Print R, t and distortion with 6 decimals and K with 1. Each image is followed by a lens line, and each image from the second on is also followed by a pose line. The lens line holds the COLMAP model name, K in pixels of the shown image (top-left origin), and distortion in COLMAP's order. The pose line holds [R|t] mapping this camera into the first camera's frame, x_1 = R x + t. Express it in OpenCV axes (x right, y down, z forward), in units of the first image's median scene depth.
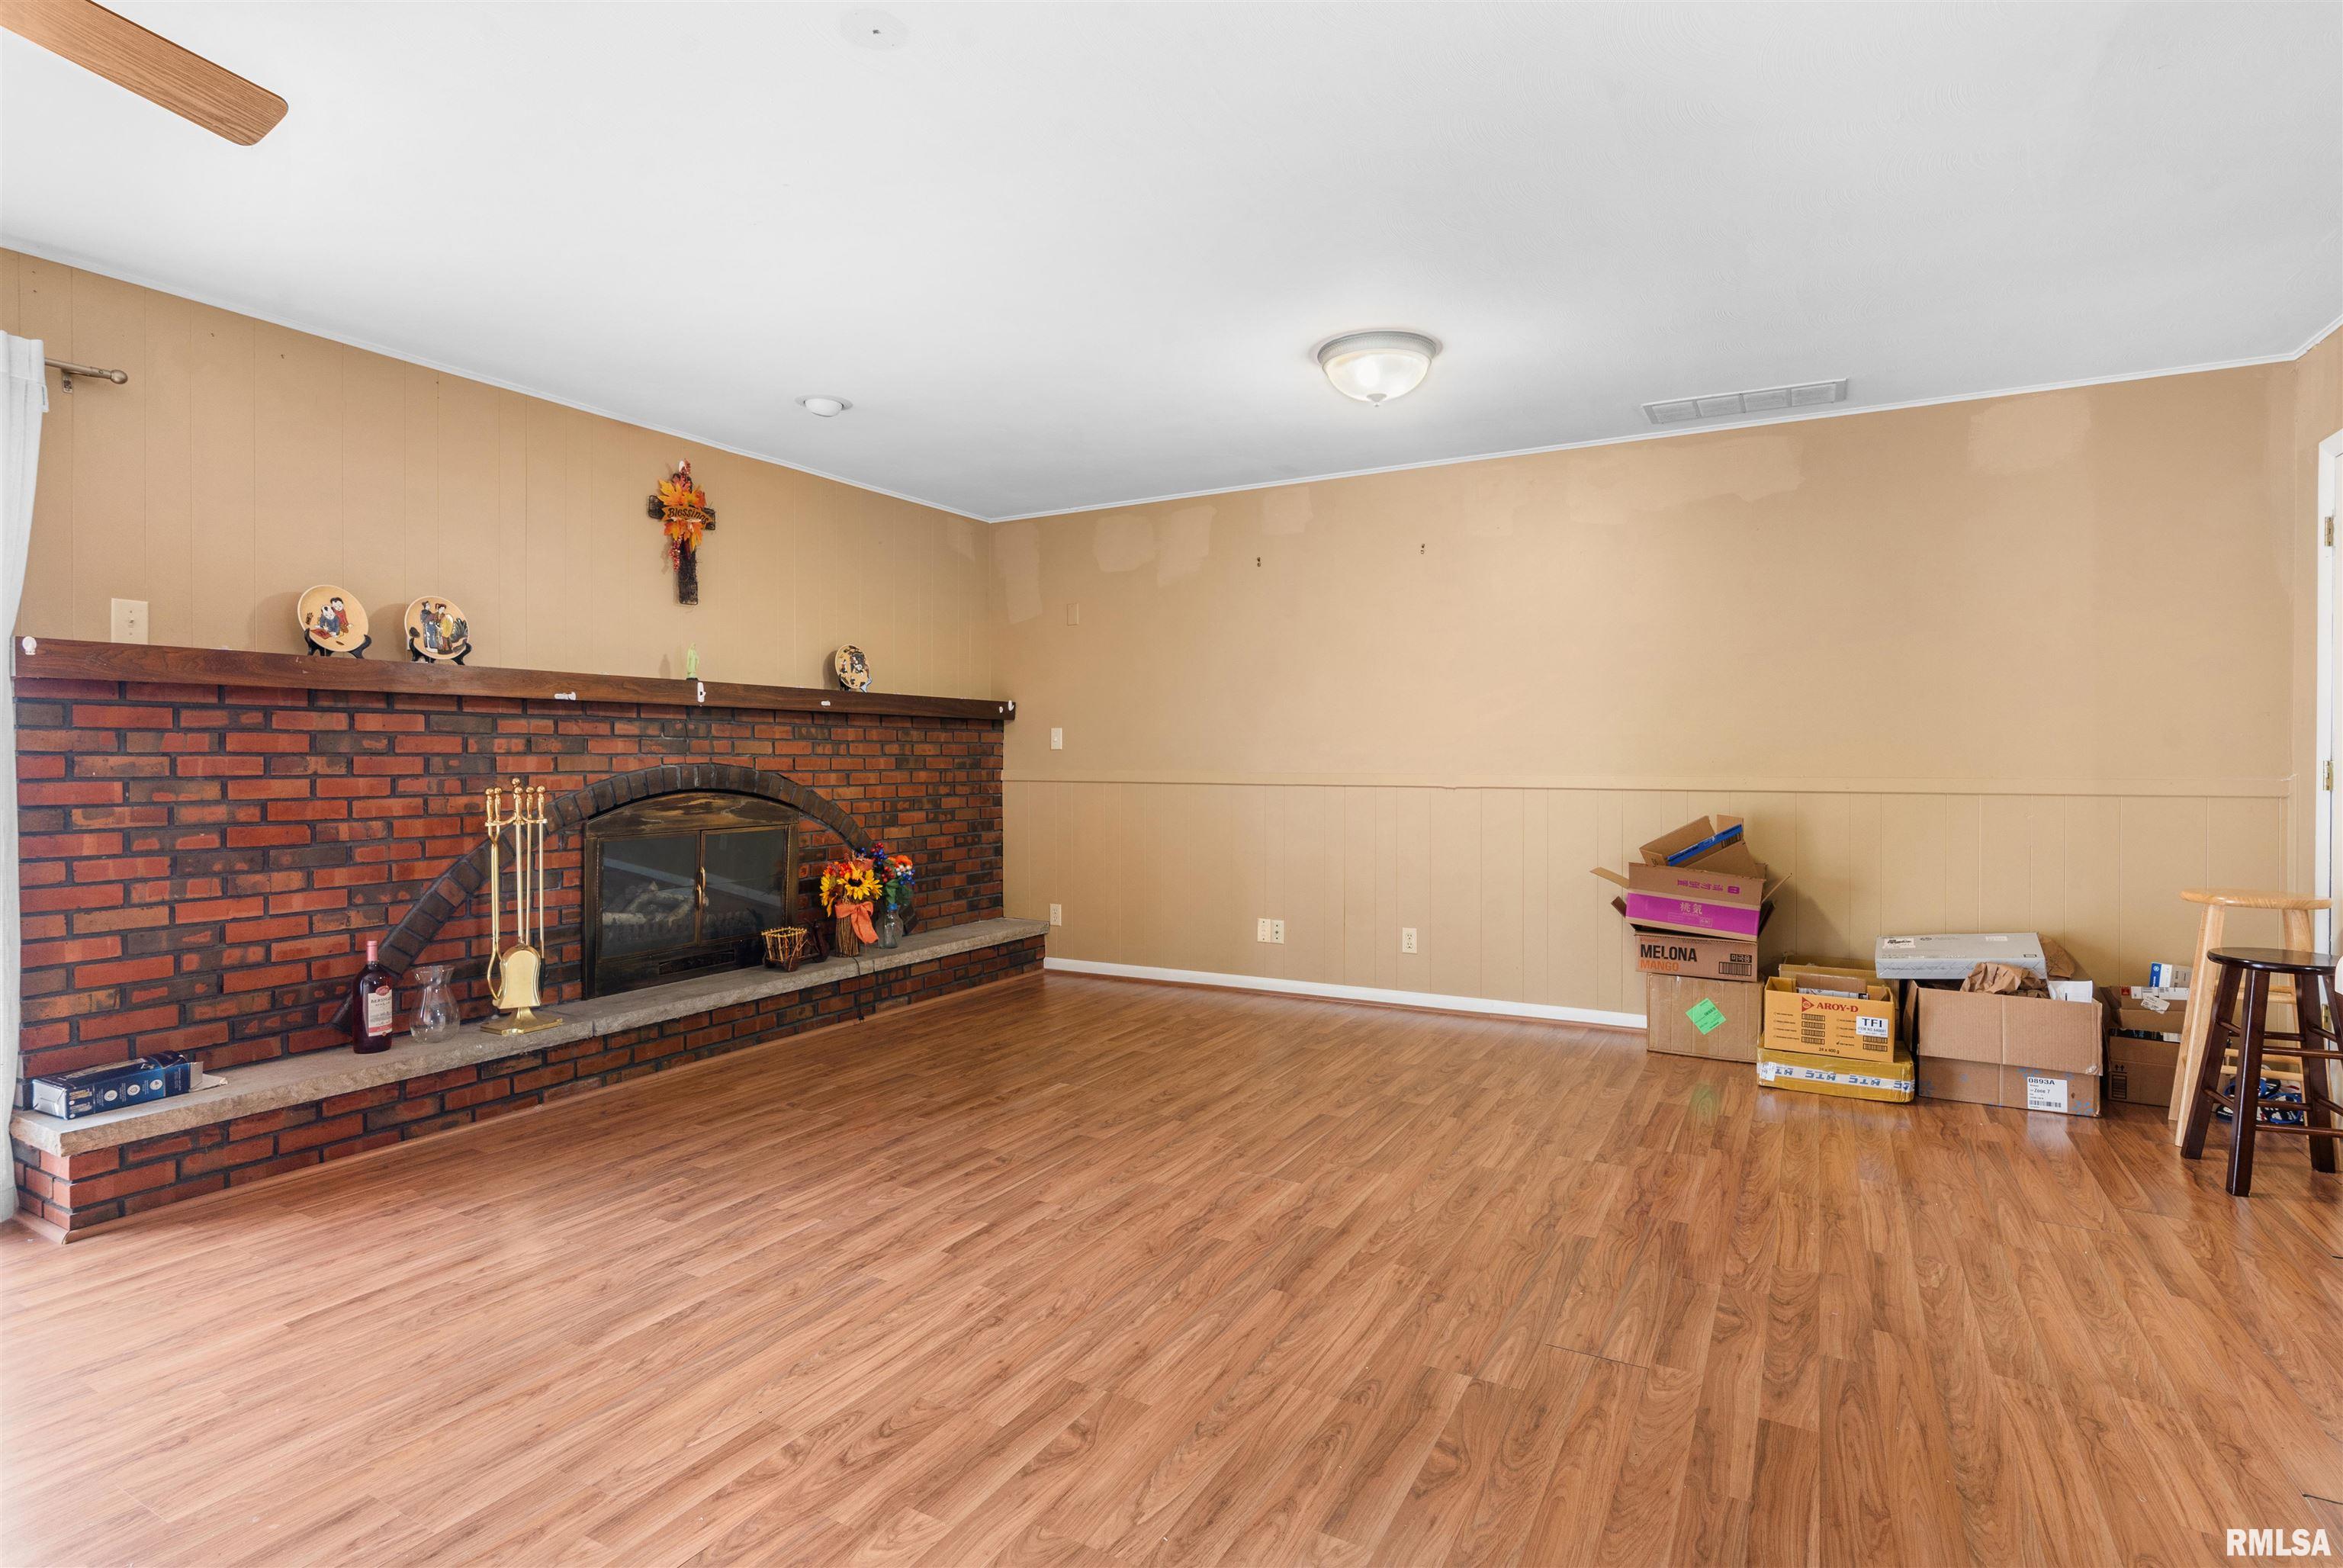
lens RADIAL K [[1120.3, 0, 1163.1], [0, 1120.3, 765.5], [0, 0, 1]] dist [-0.006661, 0.000149]
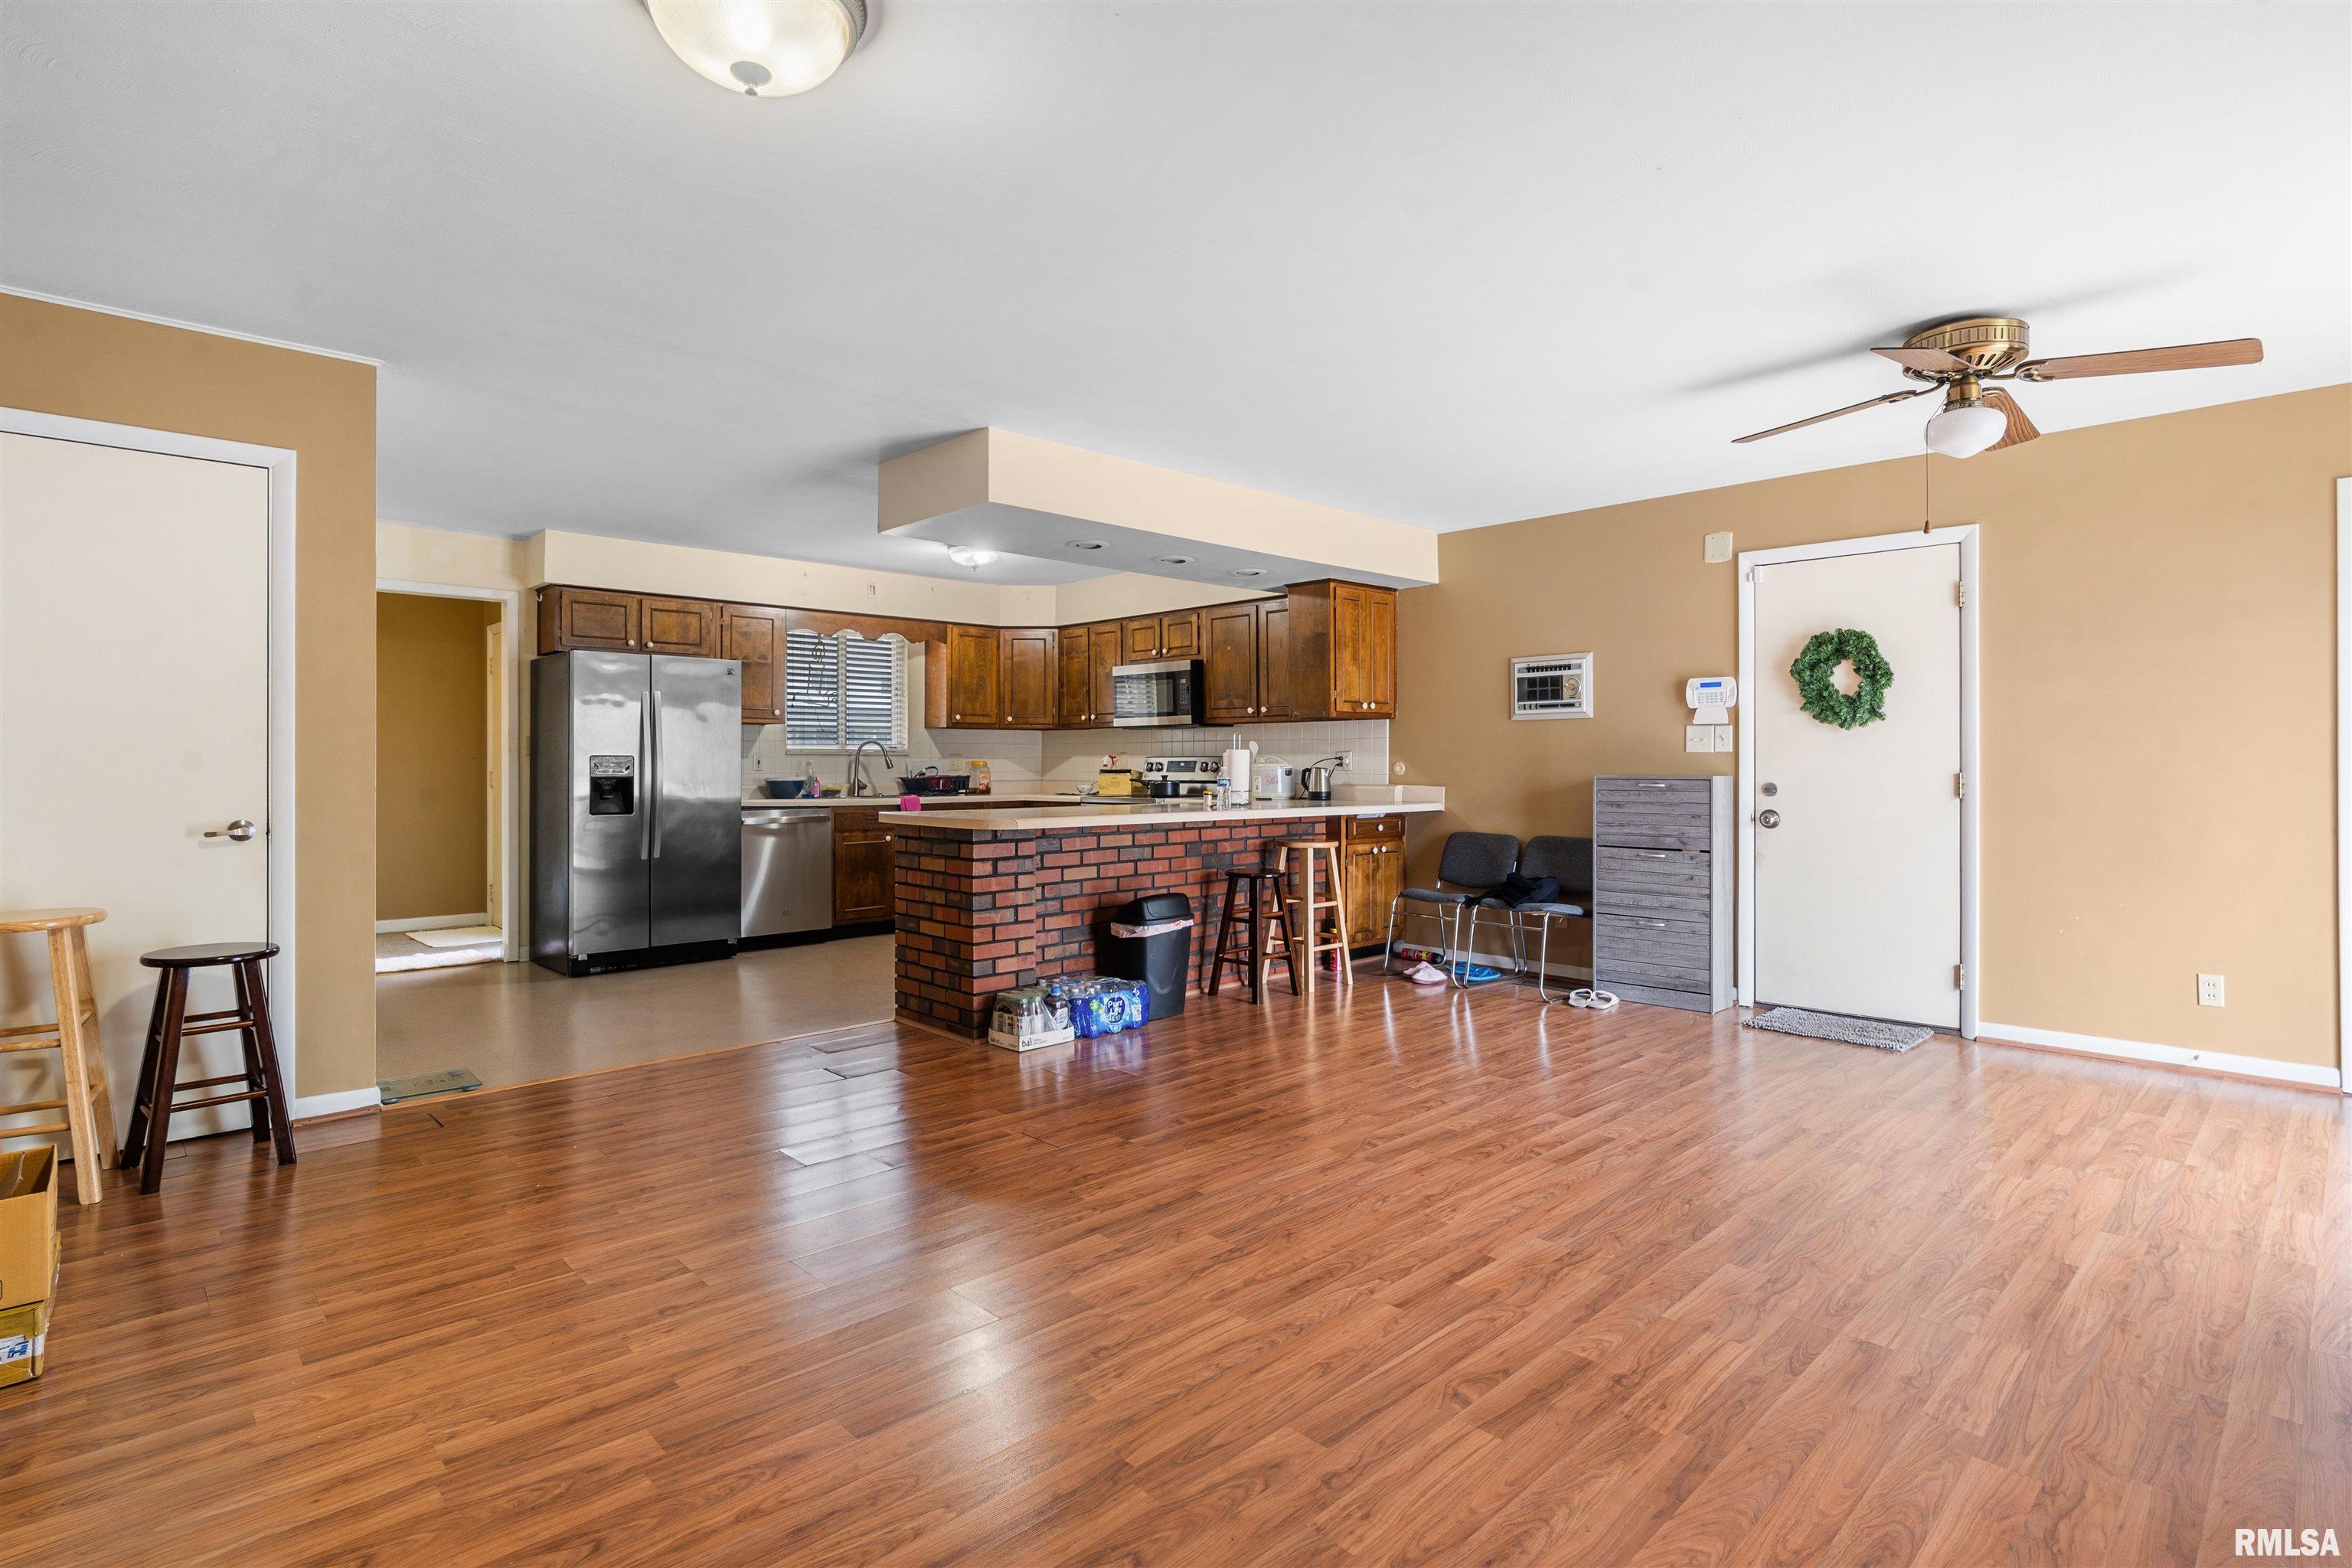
lens RADIAL K [[1223.5, 0, 1166.1], [0, 1223.5, 759.8], [0, 0, 1]] dist [-0.011208, 0.002011]
pose [[-0.959151, 0.002178, 0.282886, -0.161931], [0.003420, 0.999987, 0.003900, -0.010159], [-0.282873, 0.004708, -0.959146, 1.530686]]
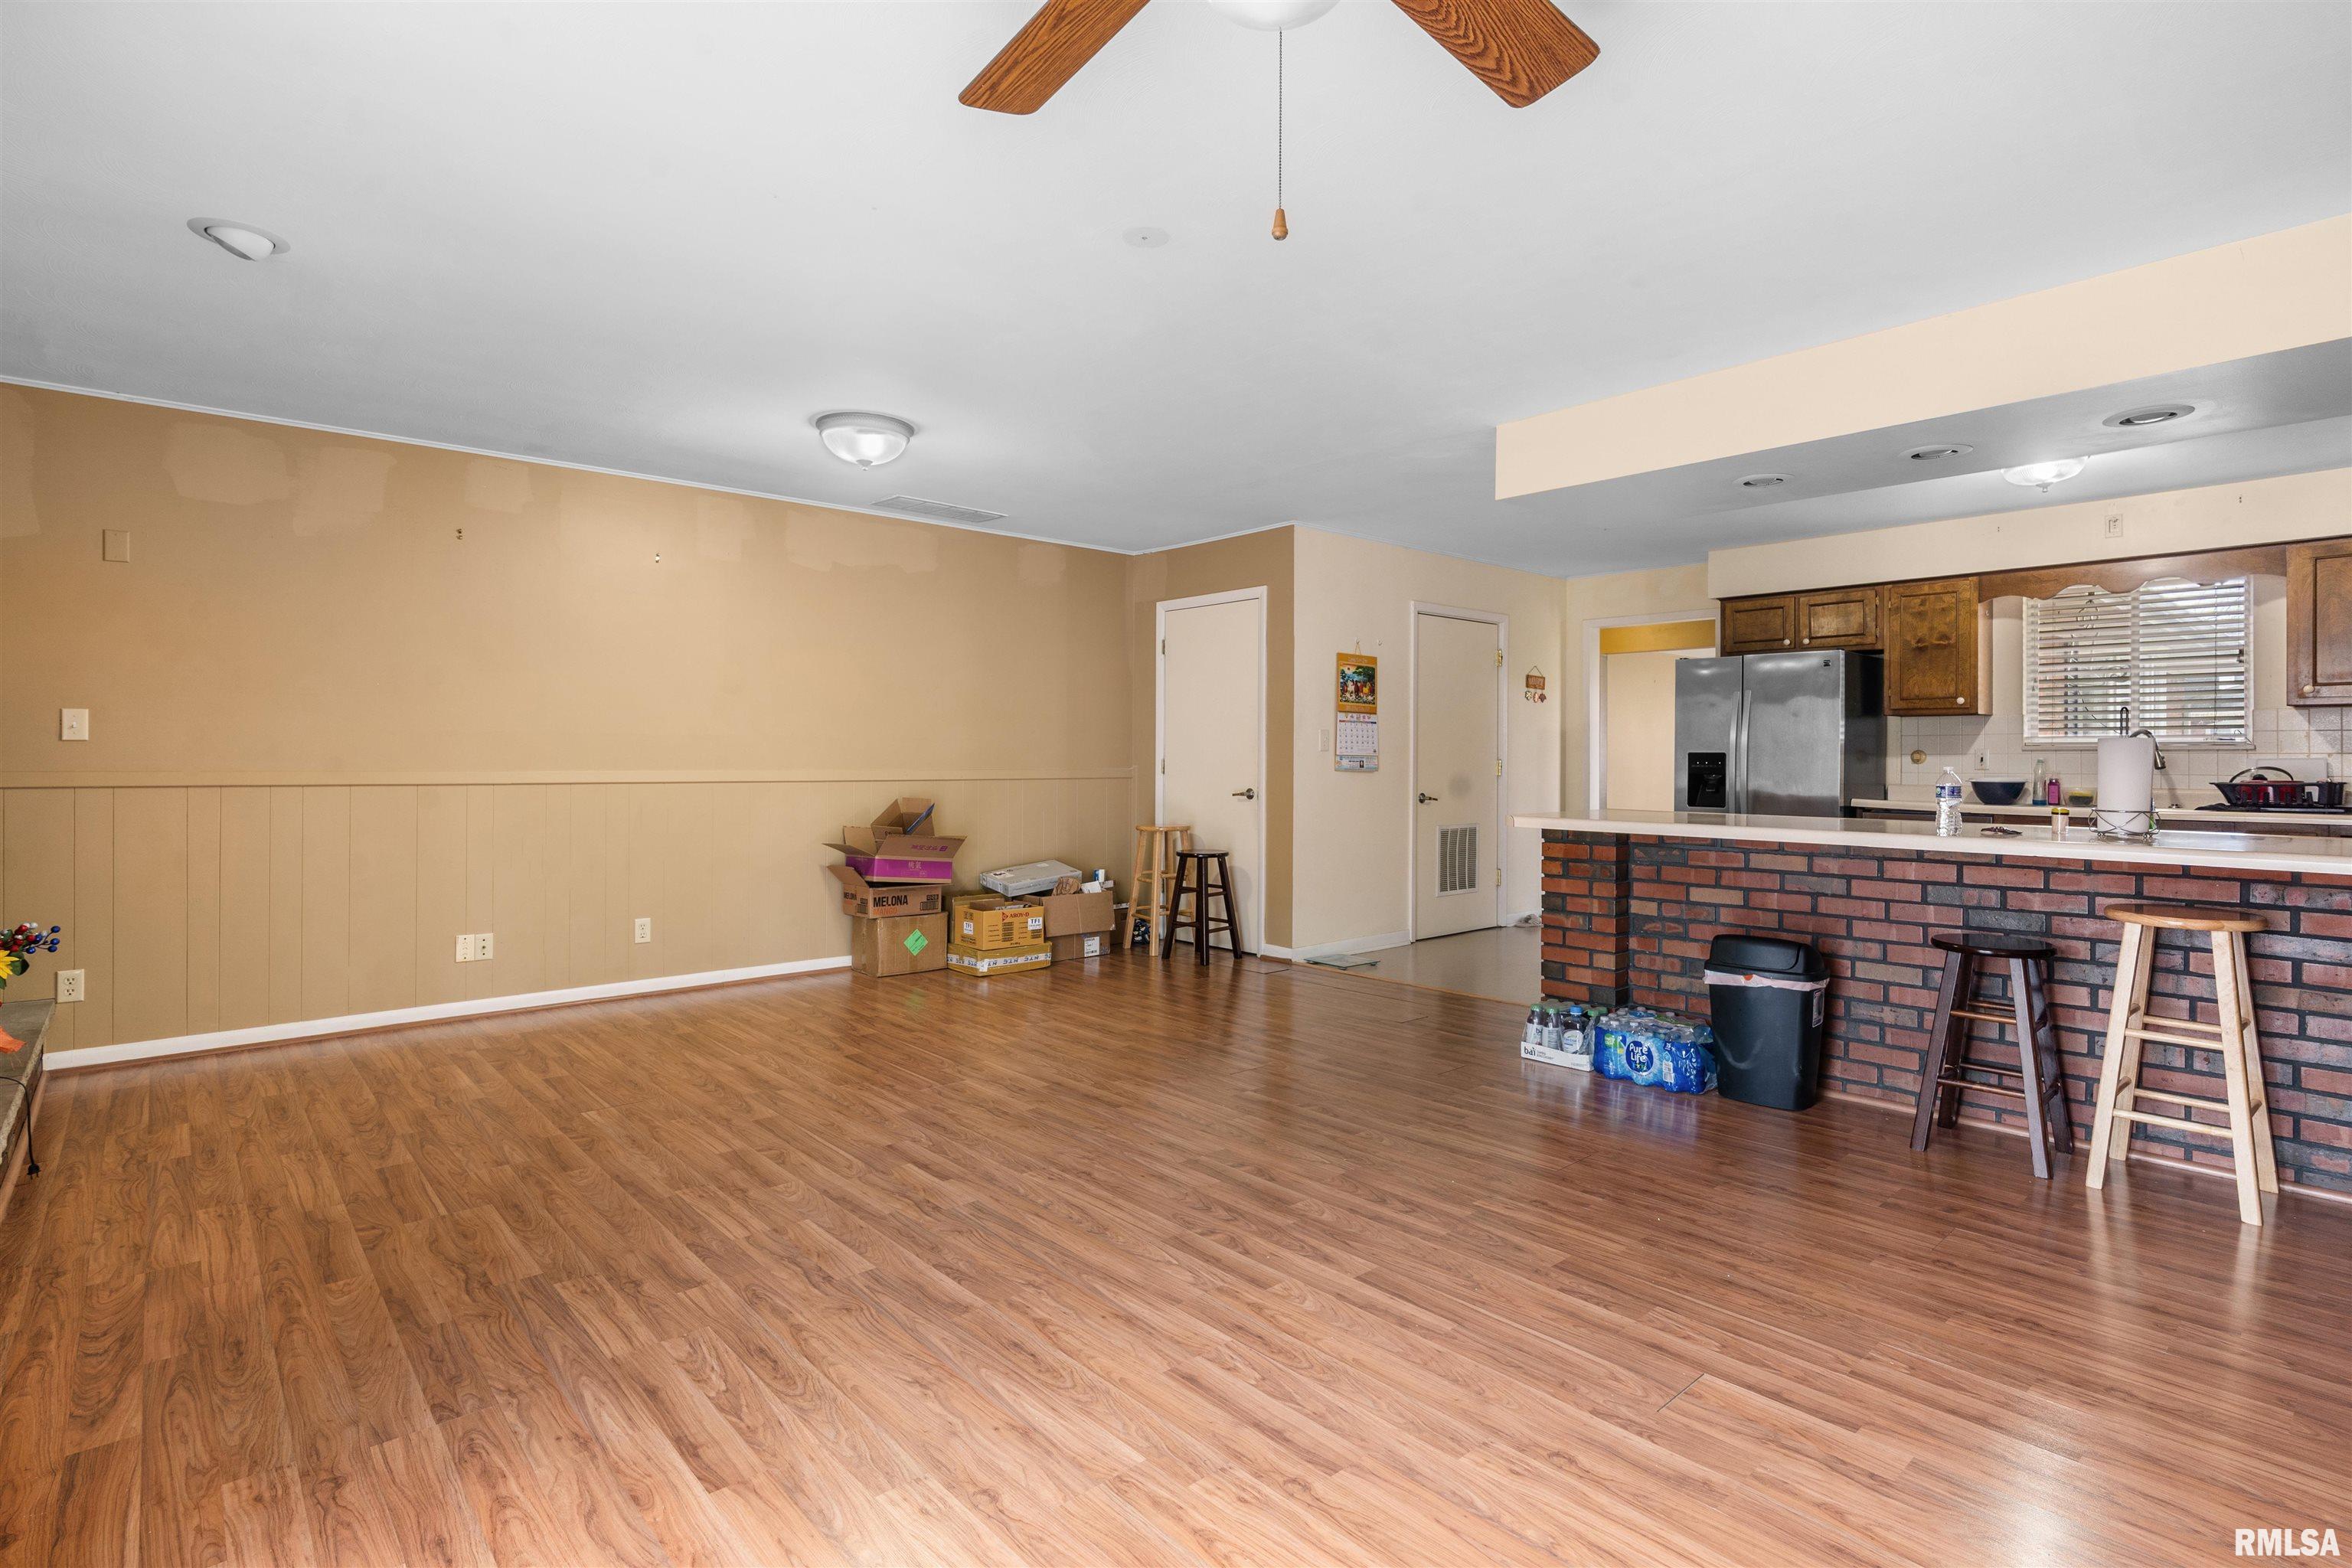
lens RADIAL K [[1148.0, 0, 1120.4], [0, 1148.0, 730.5], [0, 0, 1]] dist [-0.007891, 0.000774]
pose [[0.371661, 0.022500, 0.928096, -0.901960], [0.003052, 0.999671, -0.025458, -0.003149], [-0.928363, 0.012295, 0.371471, 0.273954]]
